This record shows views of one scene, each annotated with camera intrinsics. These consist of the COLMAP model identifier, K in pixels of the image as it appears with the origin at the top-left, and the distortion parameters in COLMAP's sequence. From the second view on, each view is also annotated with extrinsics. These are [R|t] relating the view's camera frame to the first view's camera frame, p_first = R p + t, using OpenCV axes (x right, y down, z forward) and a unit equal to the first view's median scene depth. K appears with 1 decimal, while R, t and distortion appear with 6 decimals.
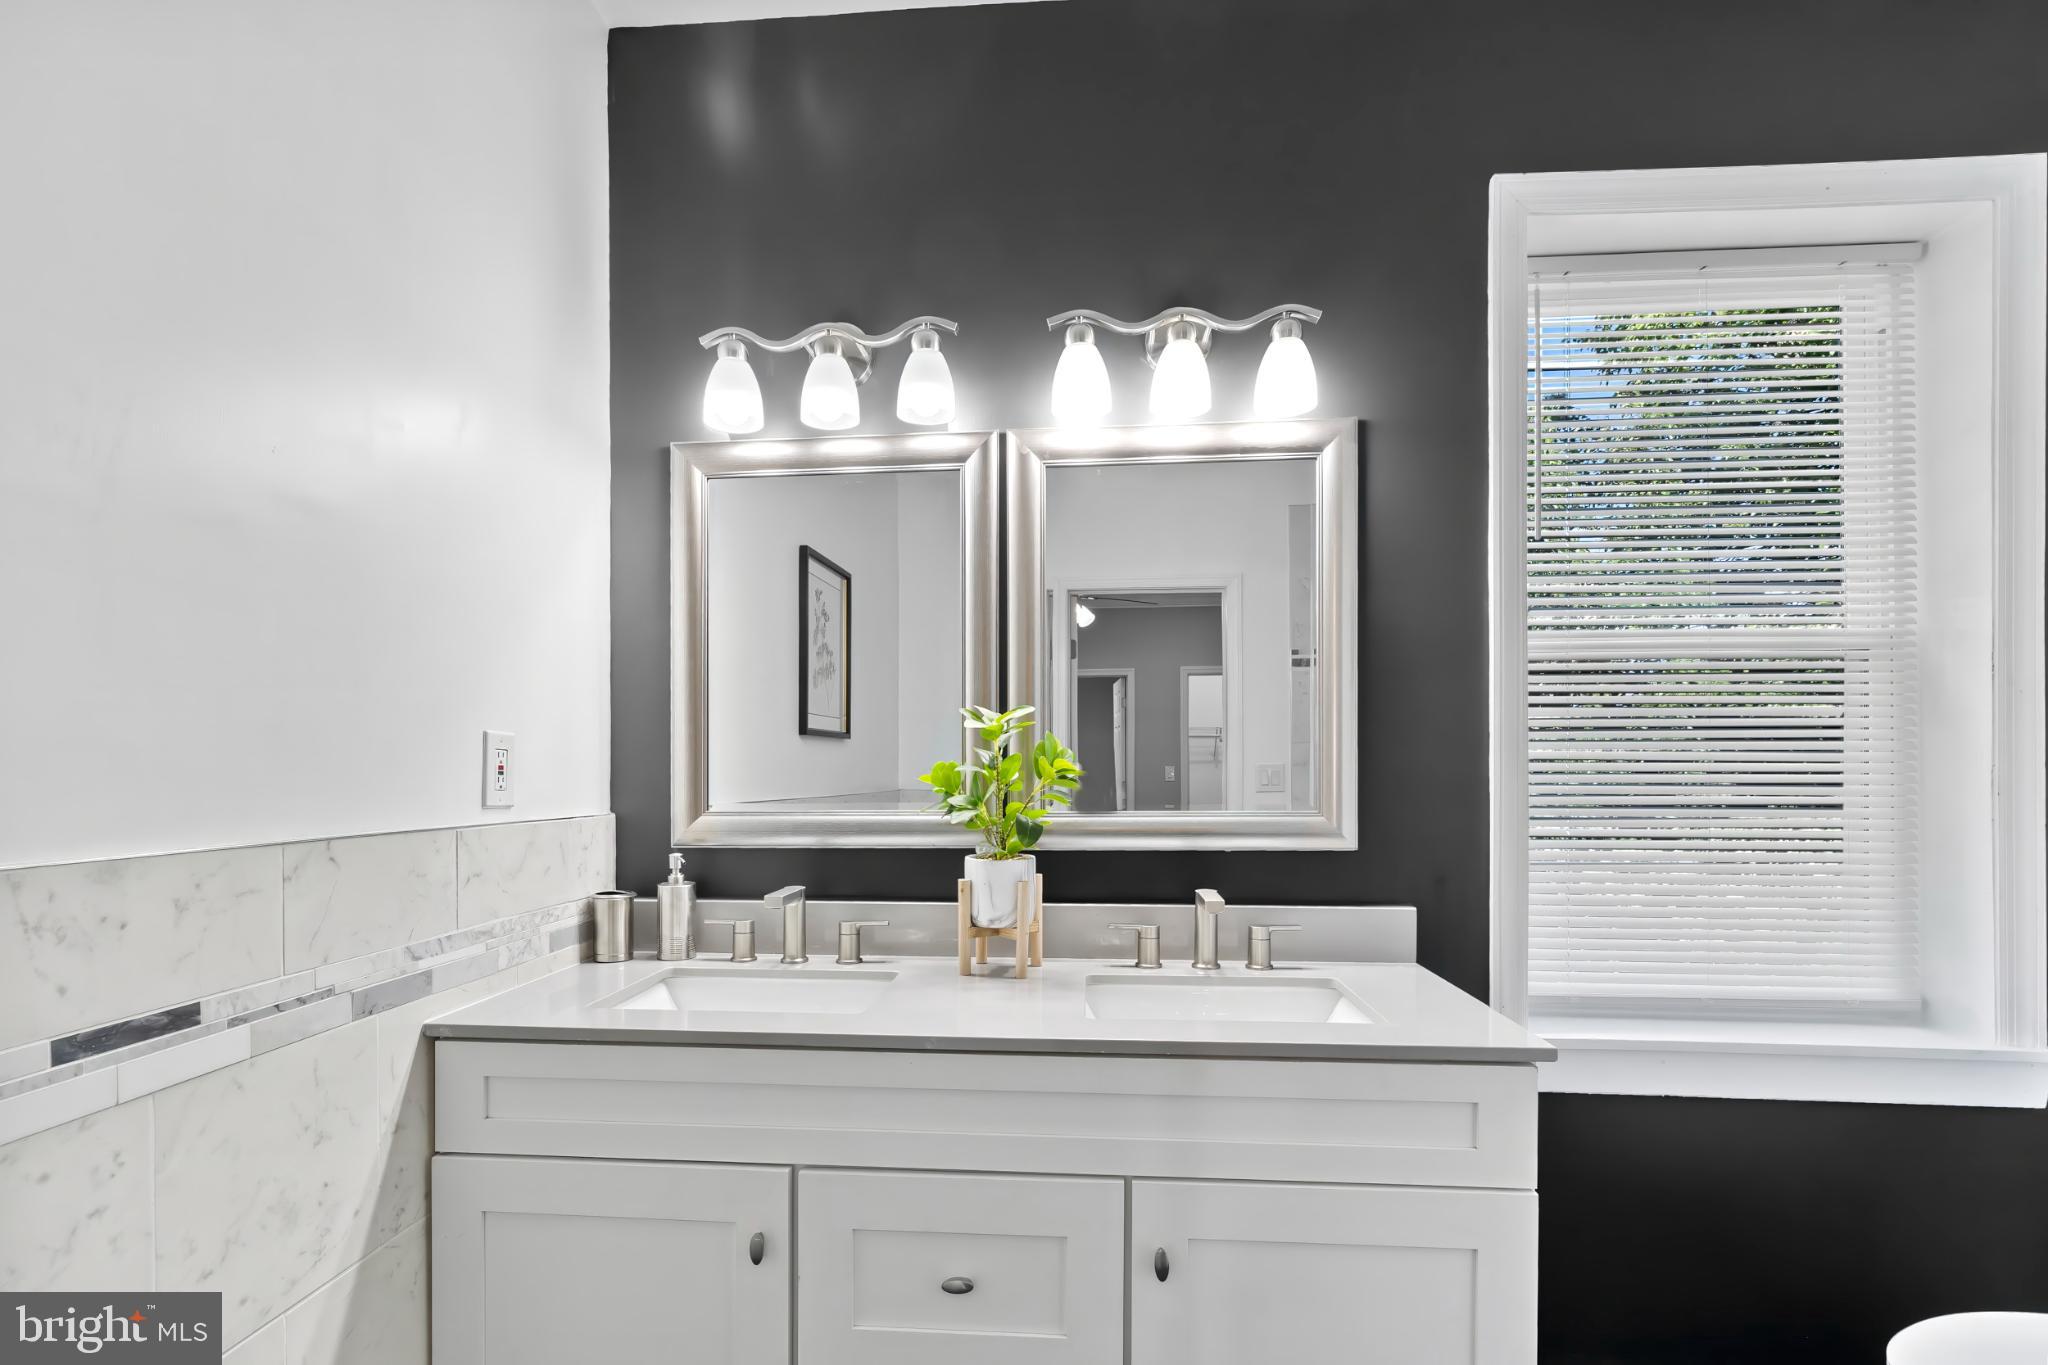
lens RADIAL K [[941.6, 0, 1009.5], [0, 941.6, 770.4], [0, 0, 1]] dist [-0.008076, 0.000468]
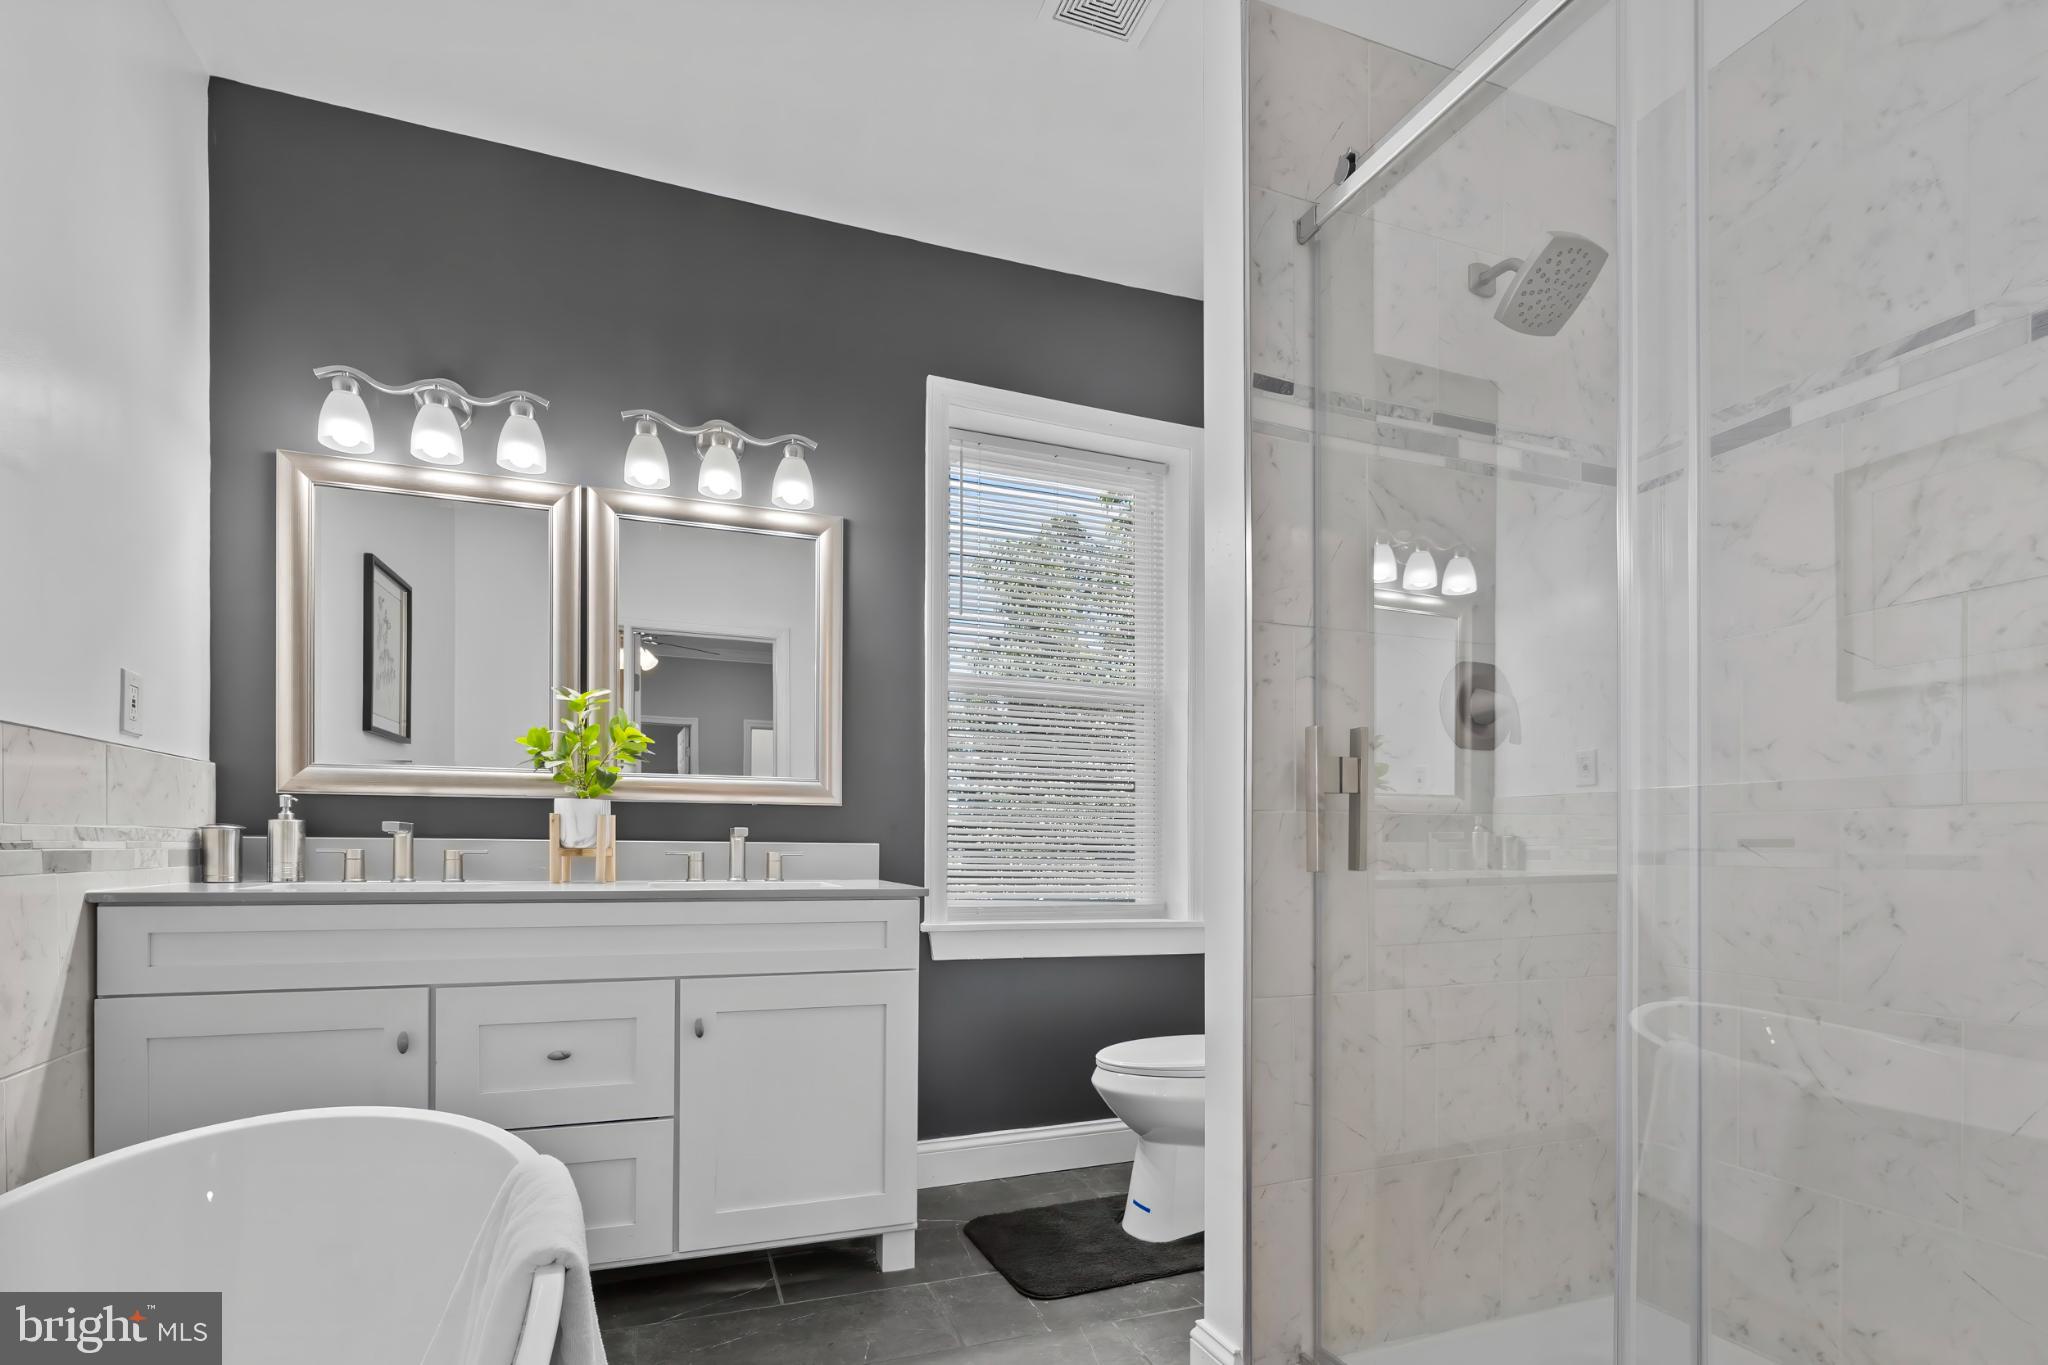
lens RADIAL K [[941.6, 0, 1009.3], [0, 941.6, 852.2], [0, 0, 1]] dist [-0.008076, 0.000468]
pose [[0.901361, 0.001468, 0.433066, -0.041628], [-0.006902, 0.999916, 0.010976, 0.145704], [-0.433014, -0.012882, 0.901295, -0.489627]]
